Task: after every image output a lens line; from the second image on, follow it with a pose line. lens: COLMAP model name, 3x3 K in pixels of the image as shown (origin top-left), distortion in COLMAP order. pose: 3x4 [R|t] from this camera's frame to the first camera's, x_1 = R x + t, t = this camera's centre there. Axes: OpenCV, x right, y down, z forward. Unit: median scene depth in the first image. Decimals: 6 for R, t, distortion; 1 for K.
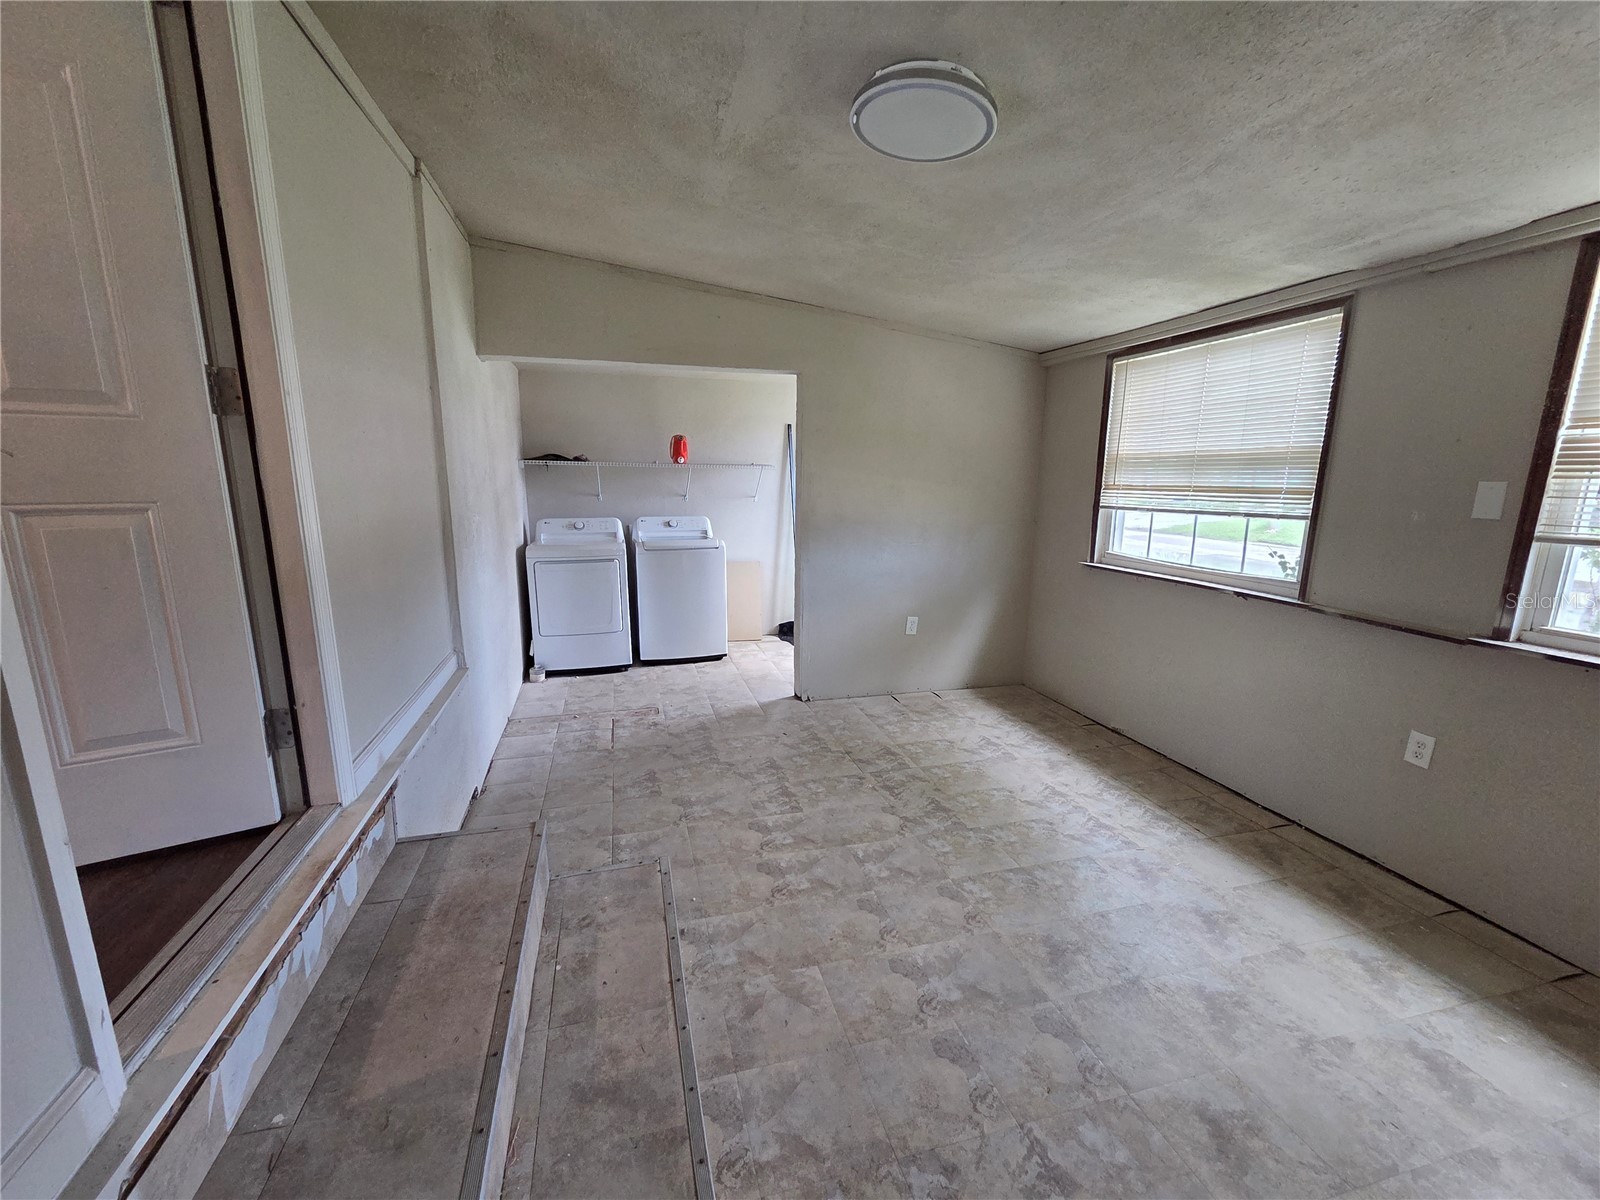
lens RADIAL K [[656.5, 0, 802.9], [0, 656.5, 611.1], [0, 0, 1]] dist [0.000709, -0.000425]
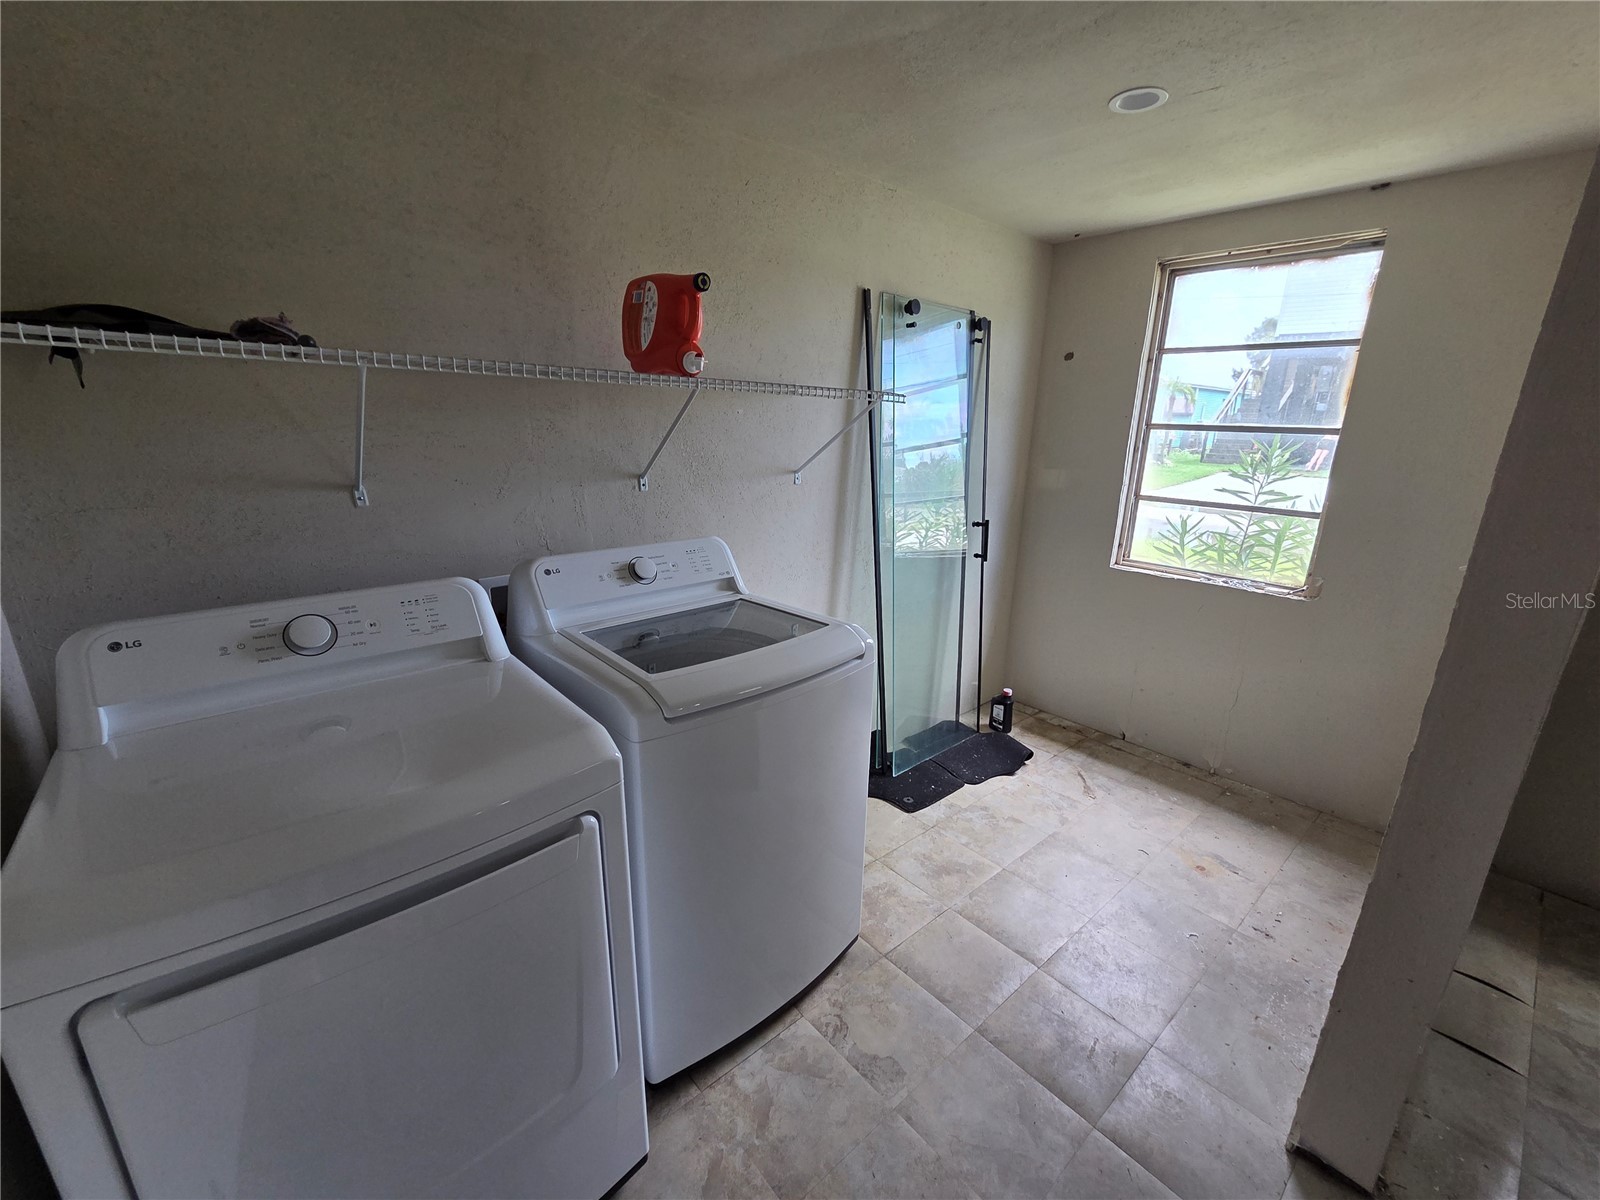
lens RADIAL K [[656.5, 0, 806.4], [0, 656.5, 606.5], [0, 0, 1]] dist [0.000709, -0.000425]
pose [[0.903118, -0.101905, 0.417125, -0.231496], [0.069174, 0.993271, 0.092890, -0.123095], [-0.423784, -0.055036, 0.904090, 0.596156]]
